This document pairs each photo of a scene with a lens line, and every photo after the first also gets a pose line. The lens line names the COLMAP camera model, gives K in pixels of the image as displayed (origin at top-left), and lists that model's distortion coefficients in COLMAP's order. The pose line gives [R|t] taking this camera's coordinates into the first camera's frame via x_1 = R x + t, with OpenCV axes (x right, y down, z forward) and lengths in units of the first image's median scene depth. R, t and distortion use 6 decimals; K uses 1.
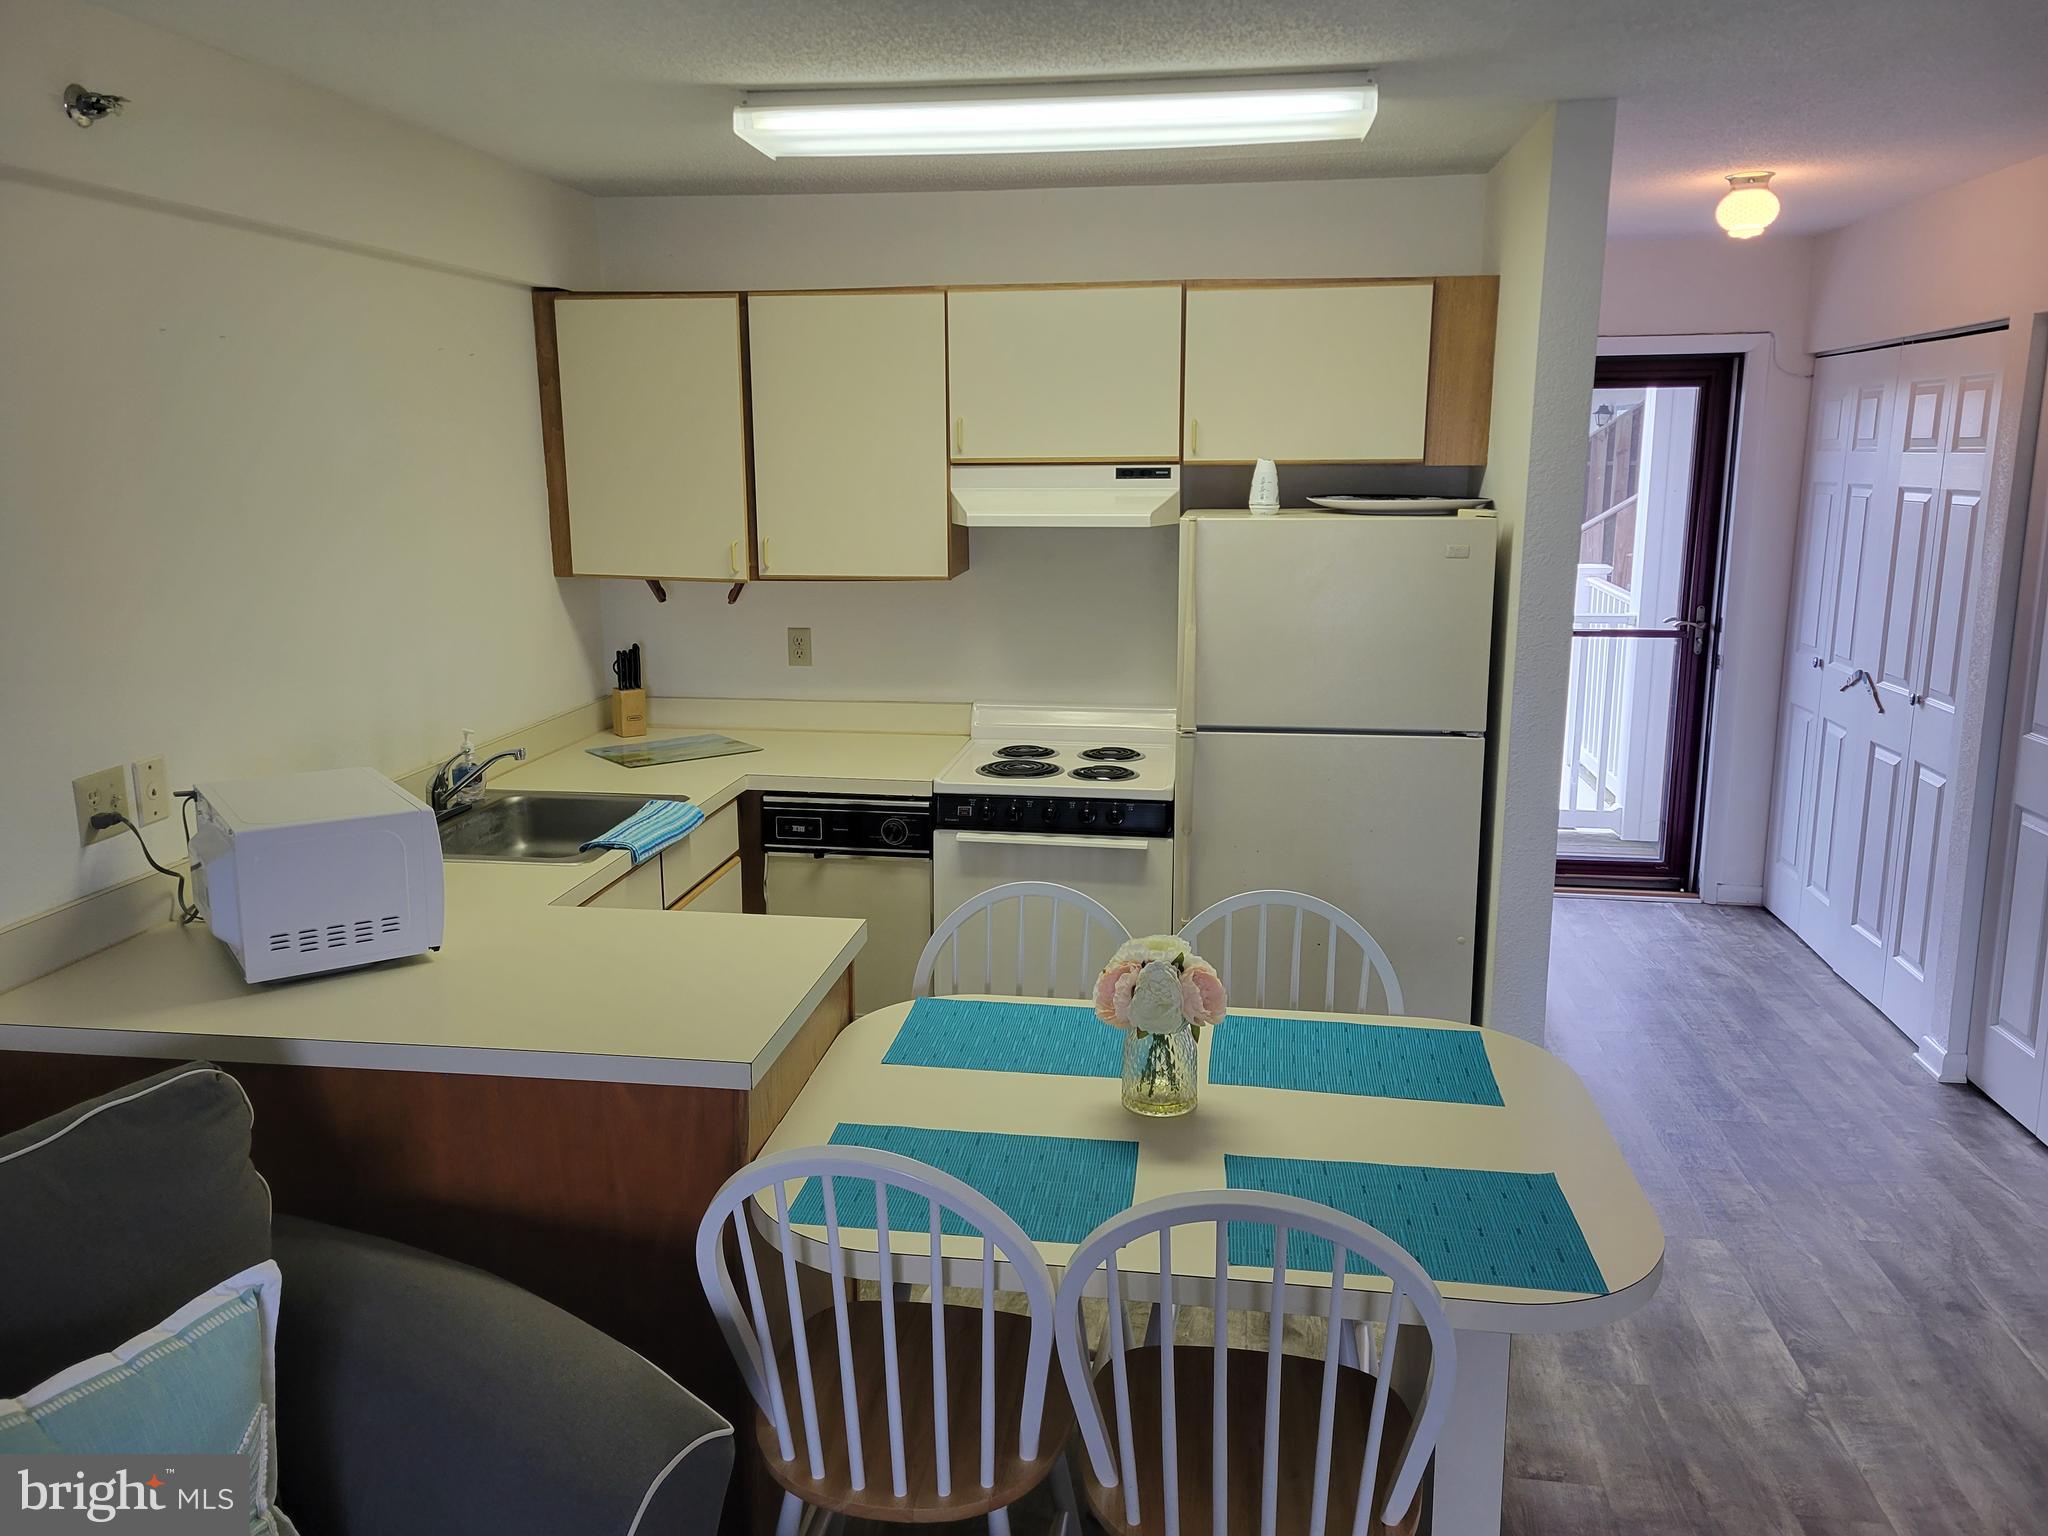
lens RADIAL K [[1555.3, 0, 1003.6], [0, 1555.3, 754.2], [0, 0, 1]] dist [0.063345, -0.019668]
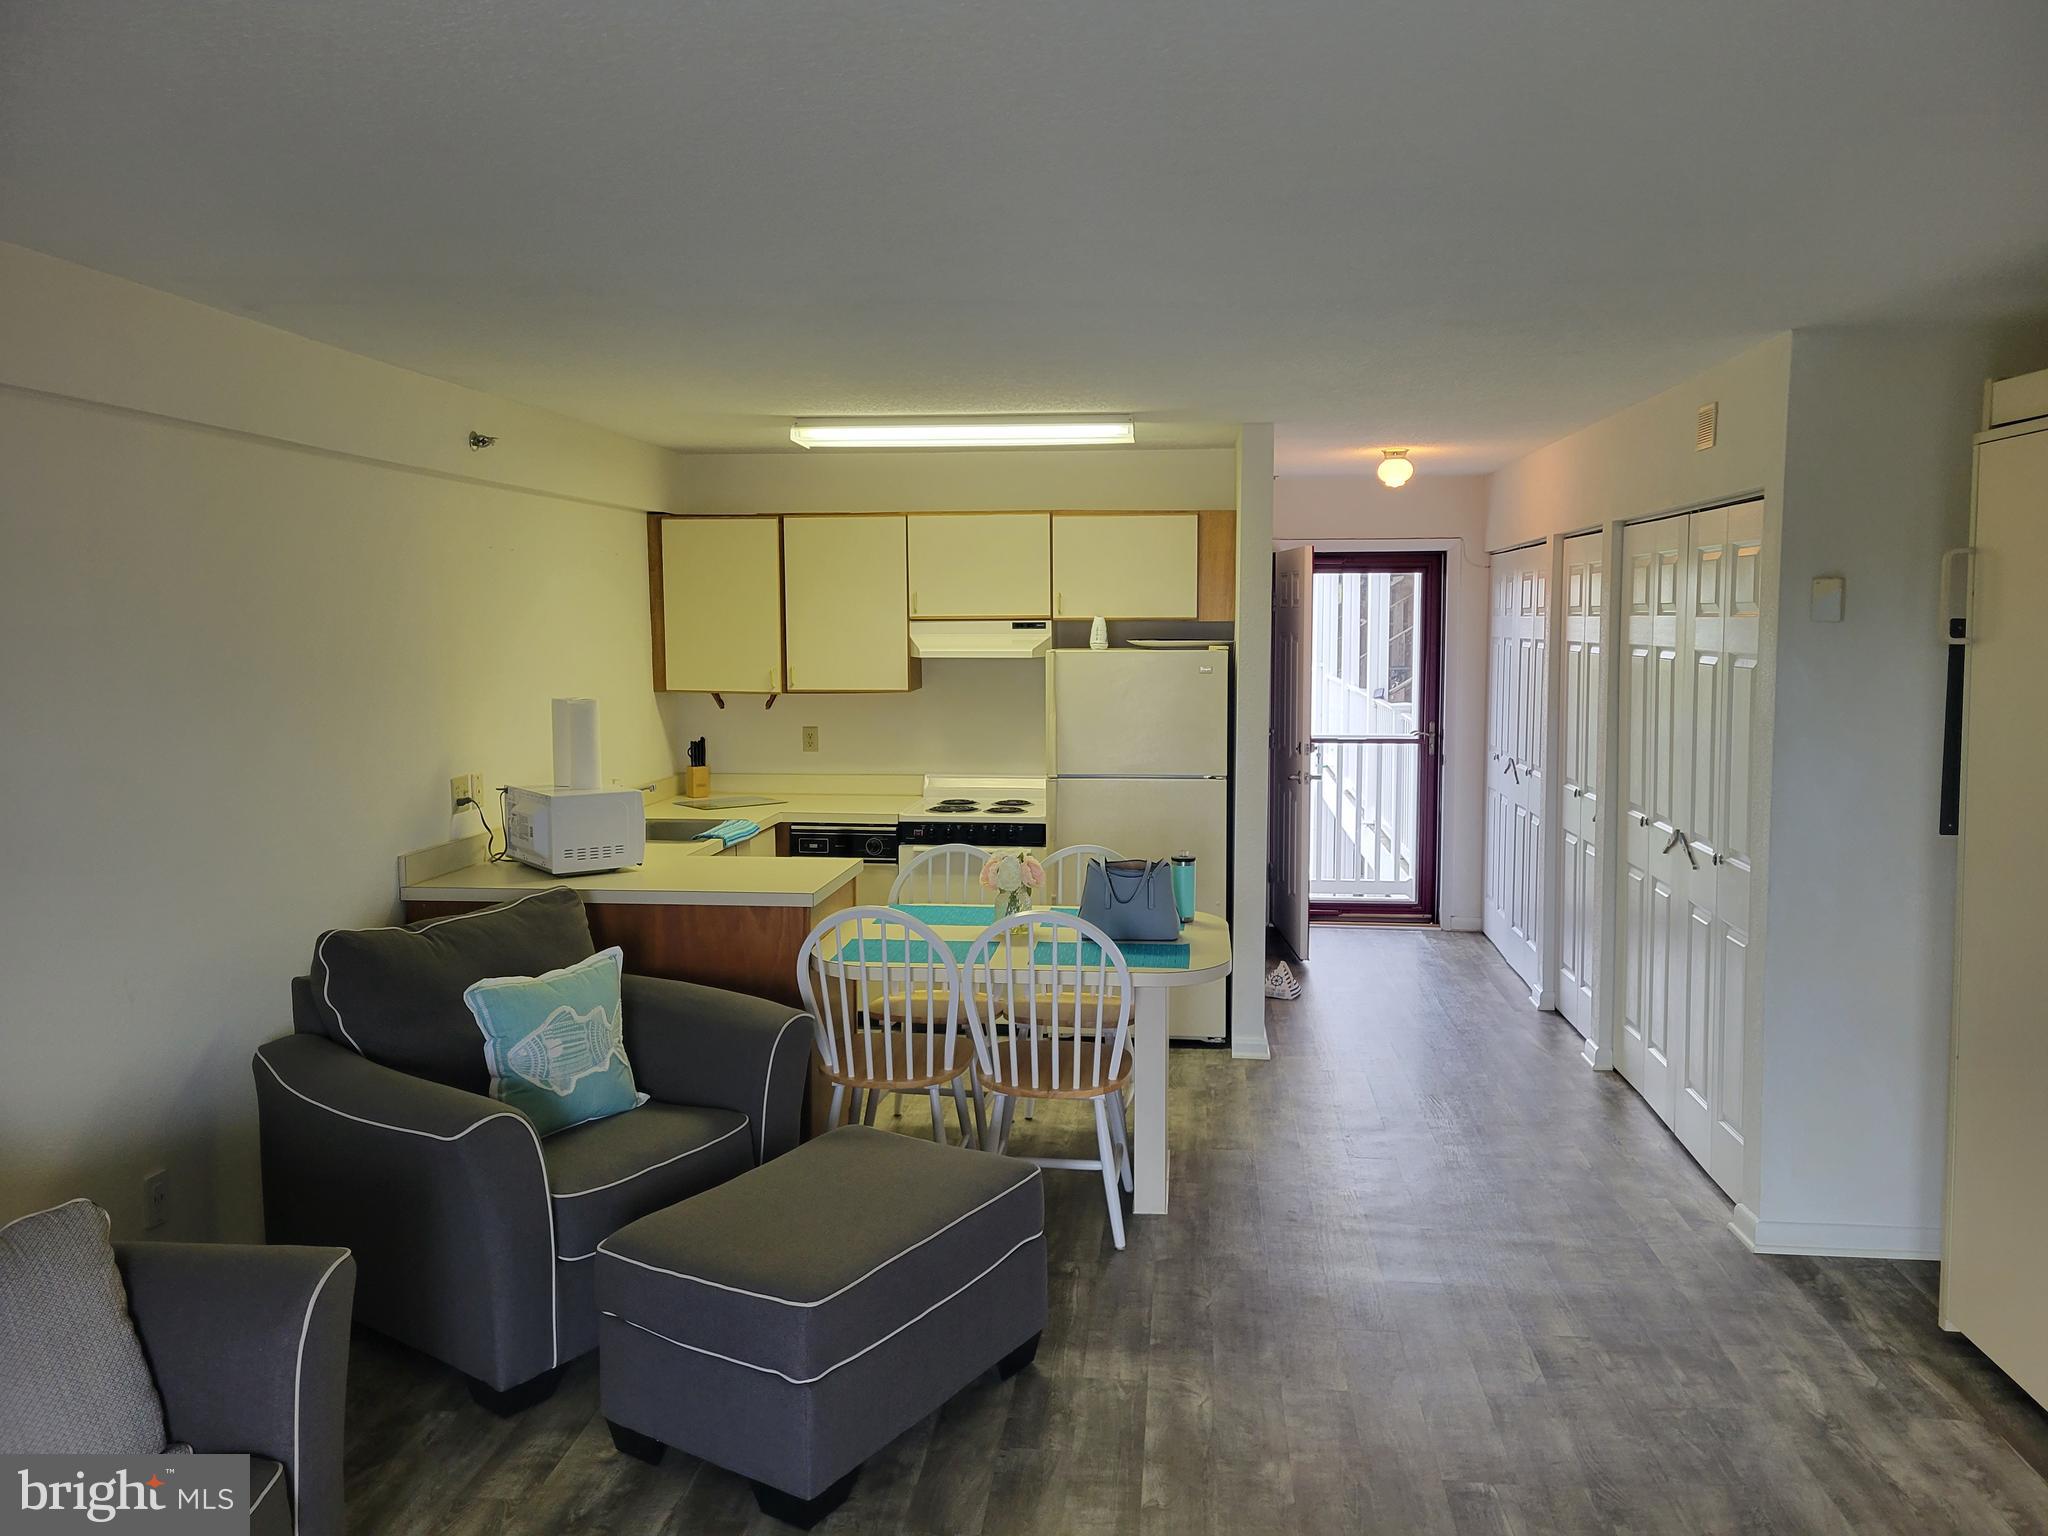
lens RADIAL K [[1555.3, 0, 1029.4], [0, 1555.3, 771.0], [0, 0, 1]] dist [0.063345, -0.019668]
pose [[0.999168, -0.003184, 0.040657, 0.023252], [0.007078, 0.995357, -0.095995, 0.122075], [-0.040163, 0.096203, 0.994551, -0.577887]]
